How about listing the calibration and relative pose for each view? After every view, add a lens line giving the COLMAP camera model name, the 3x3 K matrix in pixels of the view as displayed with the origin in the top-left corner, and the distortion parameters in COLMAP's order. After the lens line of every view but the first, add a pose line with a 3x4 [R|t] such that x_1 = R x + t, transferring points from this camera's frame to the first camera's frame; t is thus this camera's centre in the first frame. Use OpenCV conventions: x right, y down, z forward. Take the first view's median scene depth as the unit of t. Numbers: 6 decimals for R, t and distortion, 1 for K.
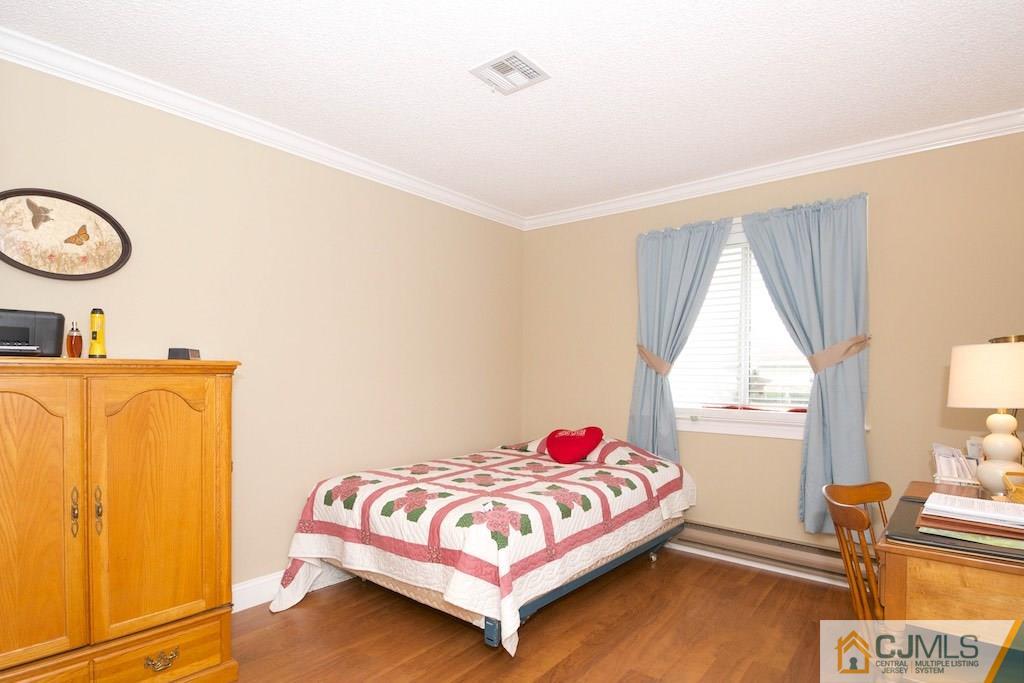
lens RADIAL K [[493.8, 0, 512.5], [0, 493.8, 368.9], [0, 0, 1]] dist [0.000057, -0.000102]
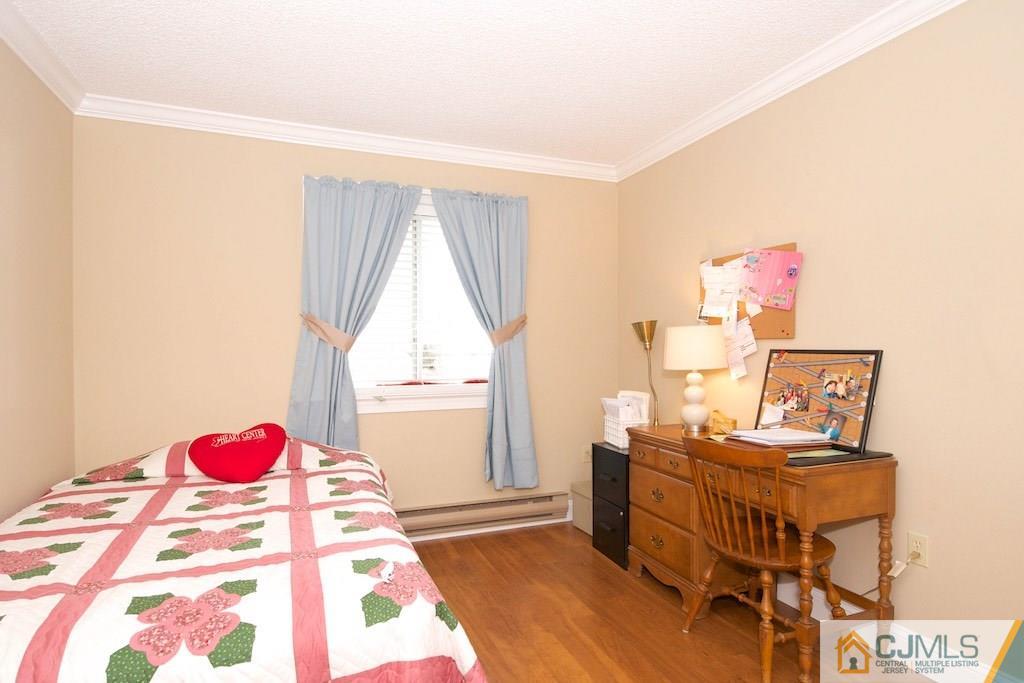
lens RADIAL K [[503.8, 0, 509.8], [0, 503.8, 345.5], [0, 0, 1]] dist [-0.012975, -0.000472]
pose [[0.526671, -0.008167, 0.850030, -0.316328], [0.002945, 0.999965, 0.007783, -0.003147], [-0.850064, -0.001596, 0.526677, 0.345086]]
